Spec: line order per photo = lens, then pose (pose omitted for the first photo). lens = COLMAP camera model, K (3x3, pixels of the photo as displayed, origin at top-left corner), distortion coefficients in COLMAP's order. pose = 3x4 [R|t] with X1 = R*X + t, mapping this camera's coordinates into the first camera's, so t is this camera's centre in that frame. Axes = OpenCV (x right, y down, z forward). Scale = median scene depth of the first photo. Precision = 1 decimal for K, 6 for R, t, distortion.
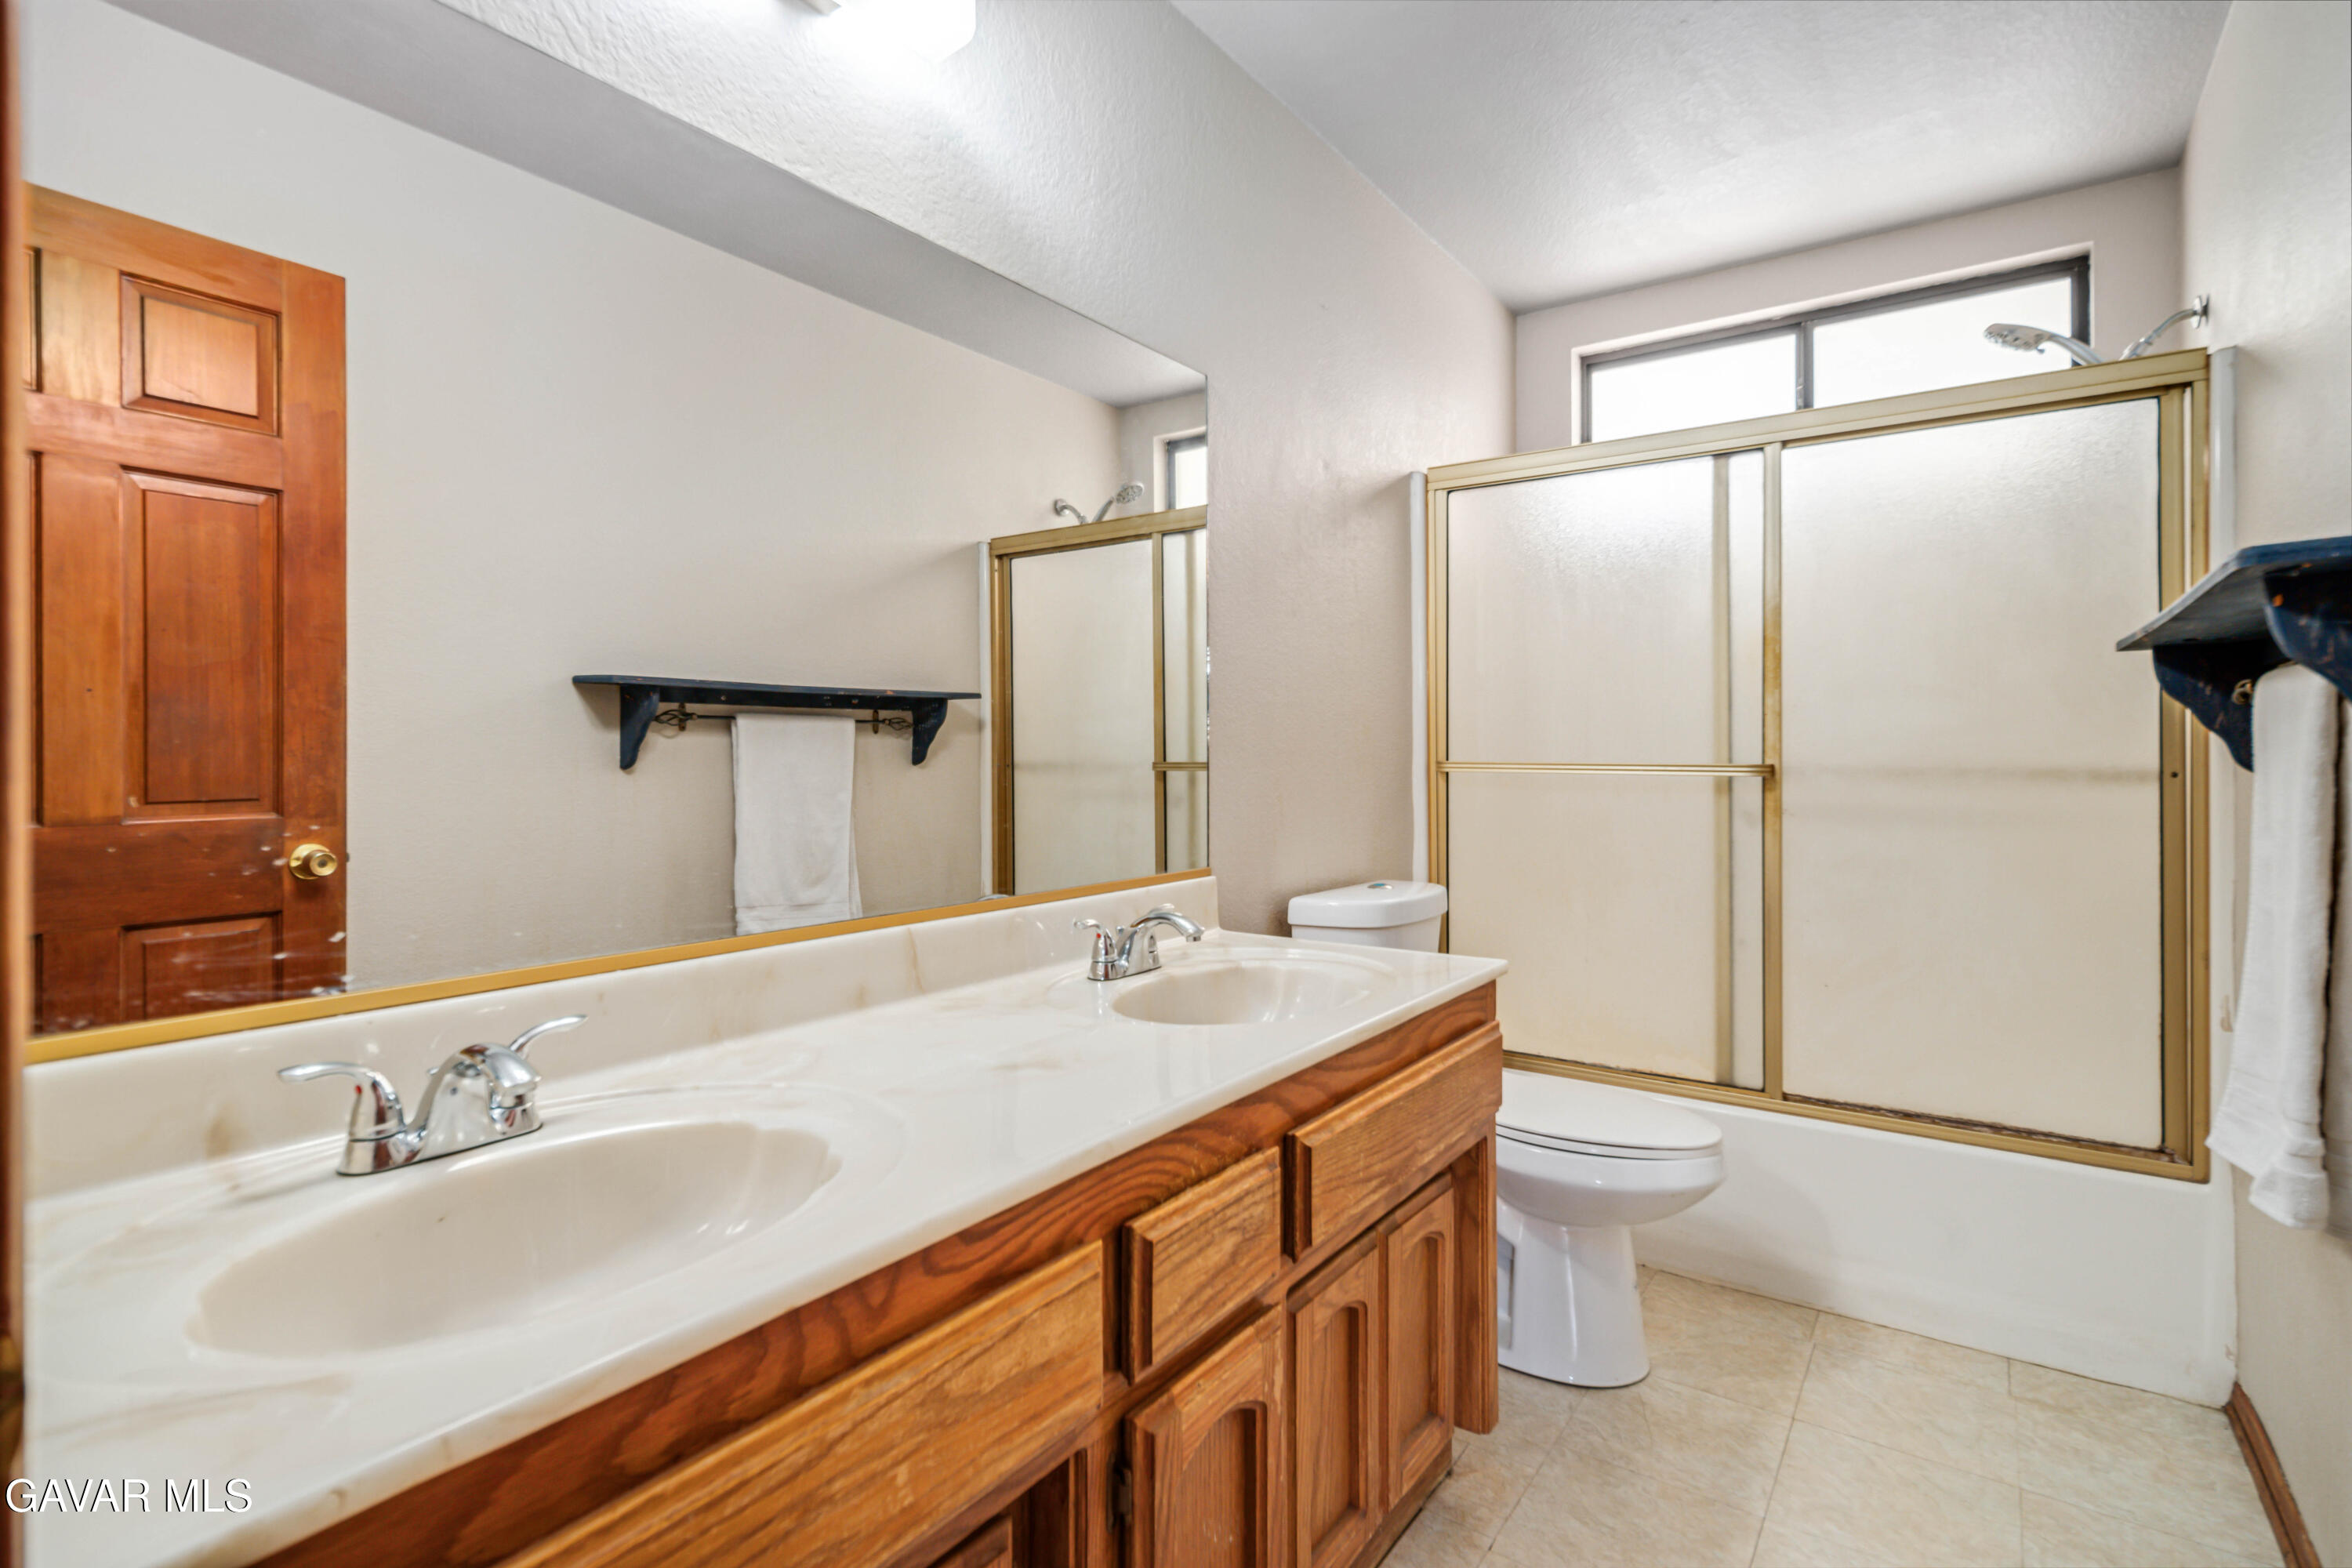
lens RADIAL K [[1143.8, 0, 1170.6], [0, 1143.8, 738.6], [0, 0, 1]] dist [0.002121, 0.001252]
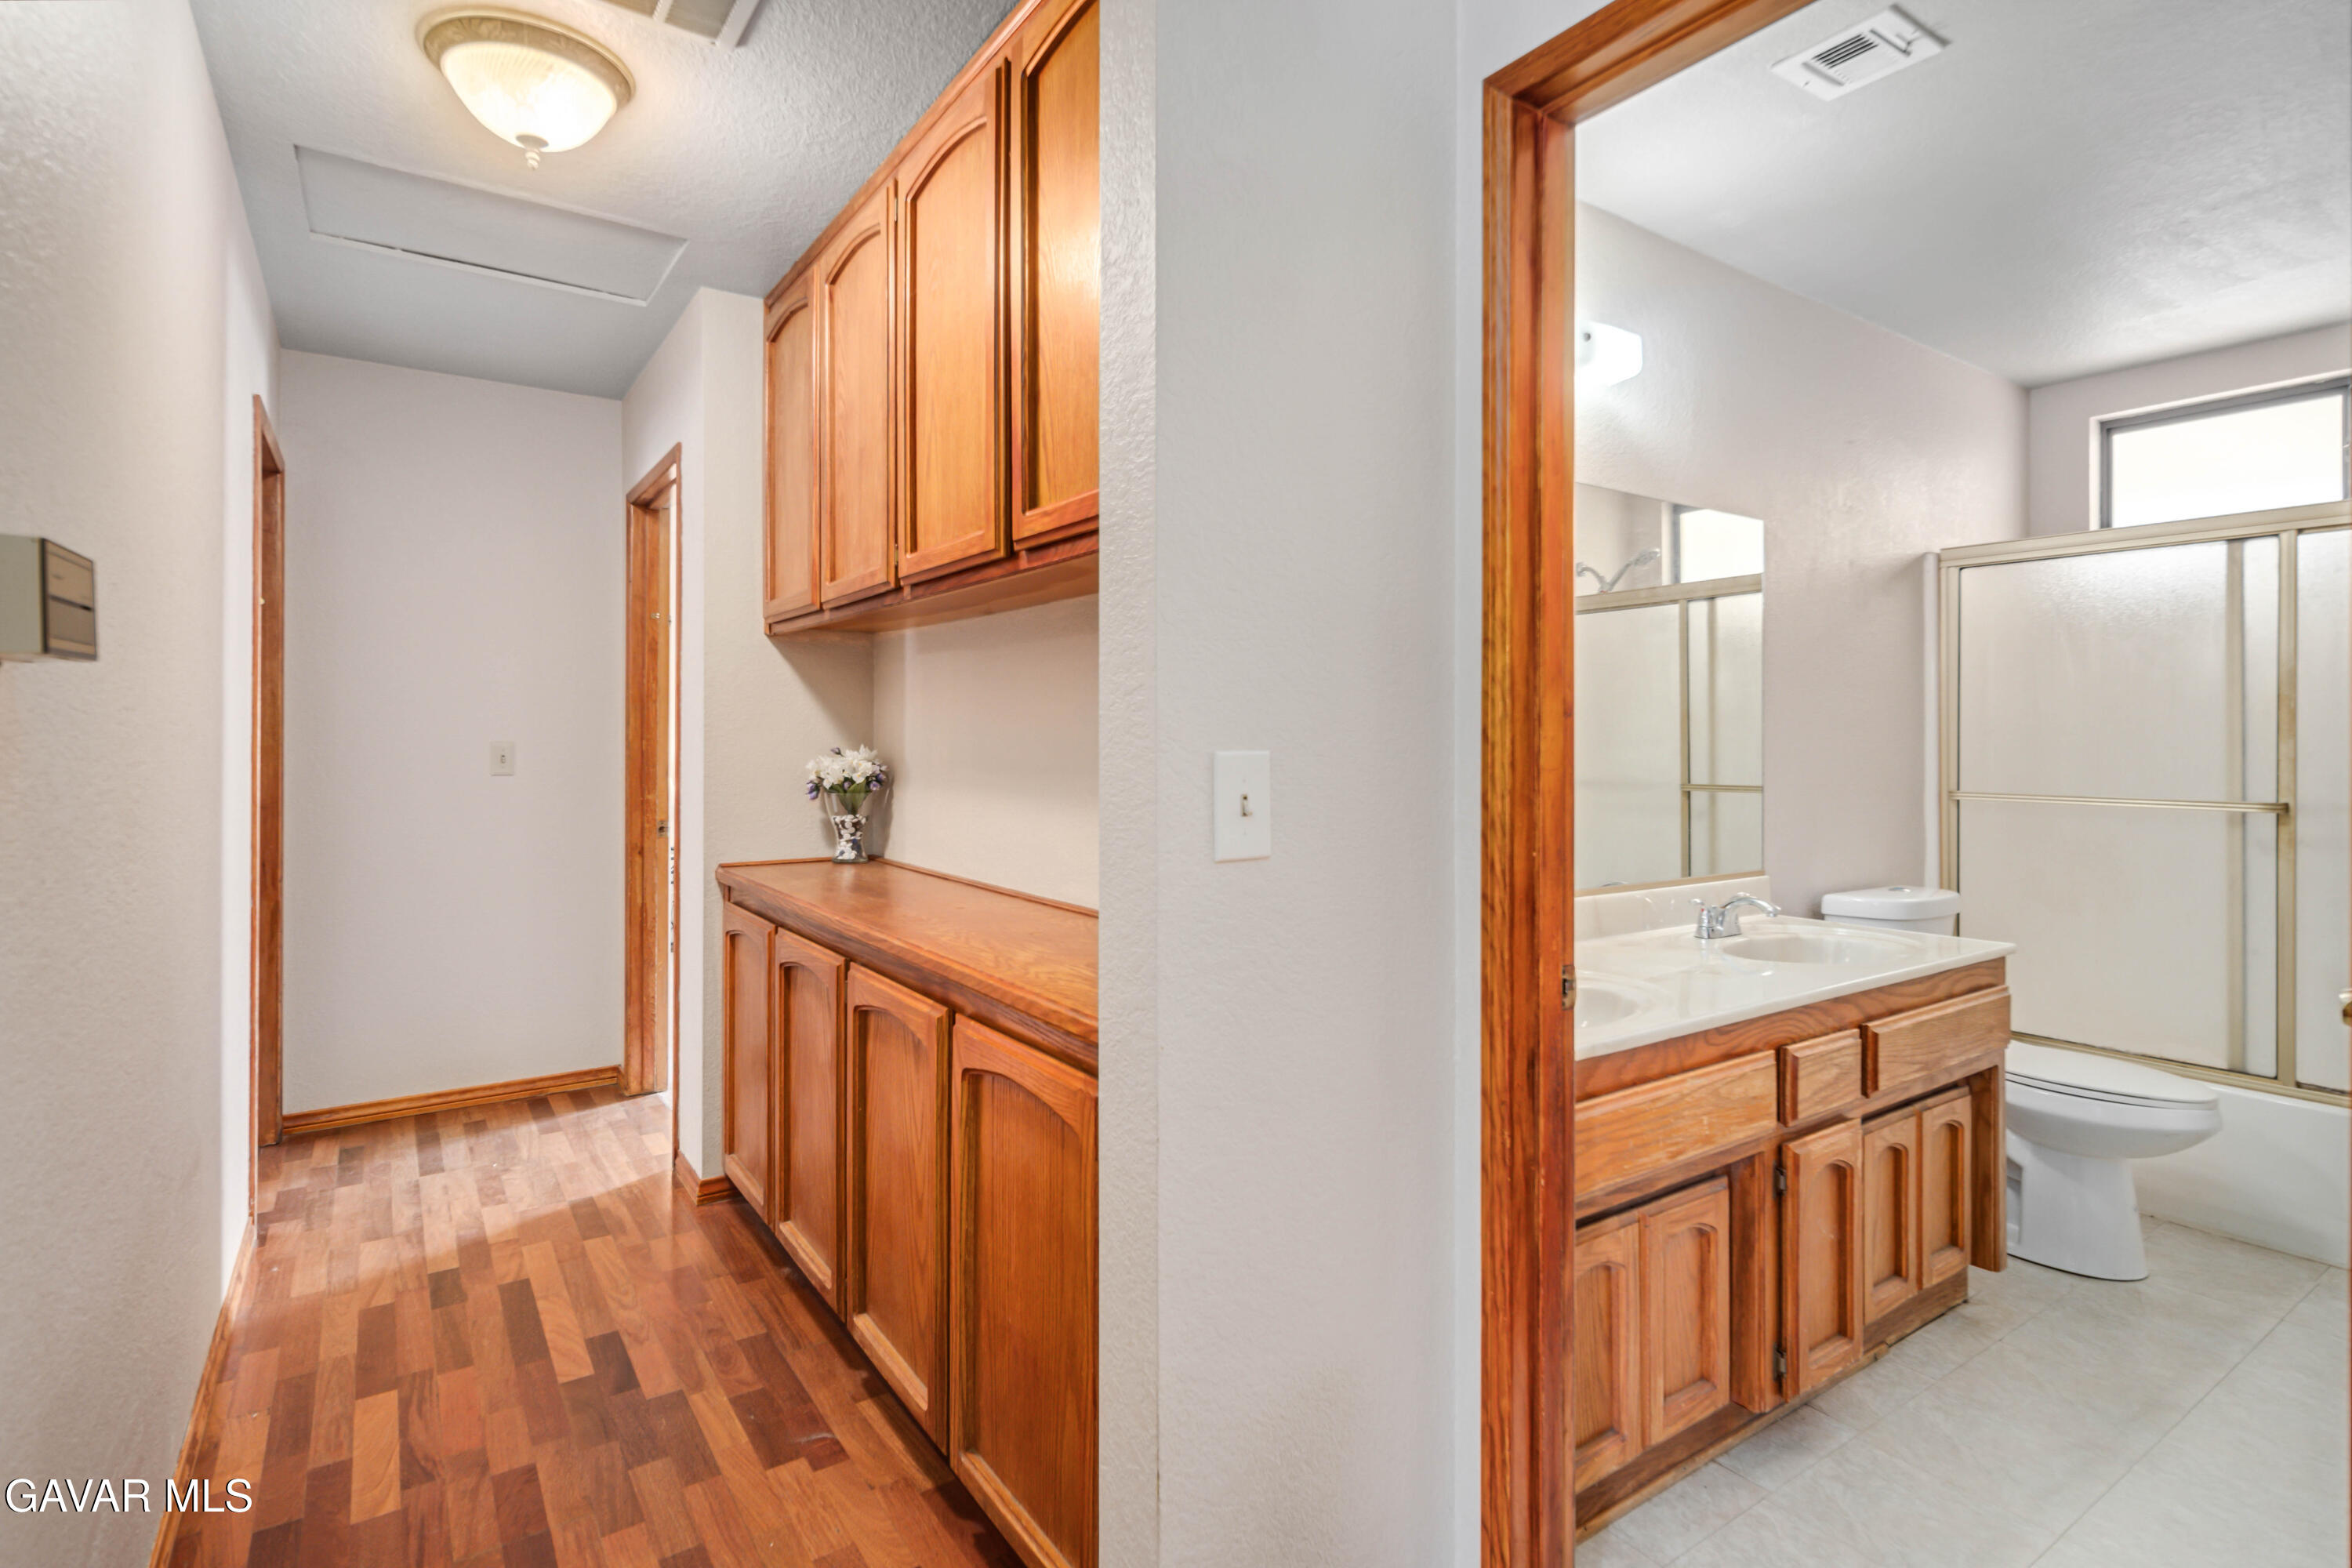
lens RADIAL K [[1143.8, 0, 1170.6], [0, 1143.8, 738.6], [0, 0, 1]] dist [0.002121, 0.001252]
pose [[0.938342, 0.002074, -0.345701, -0.187210], [-0.000024, 0.999982, 0.005933, -0.065025], [0.345707, -0.005559, 0.938326, -0.654825]]
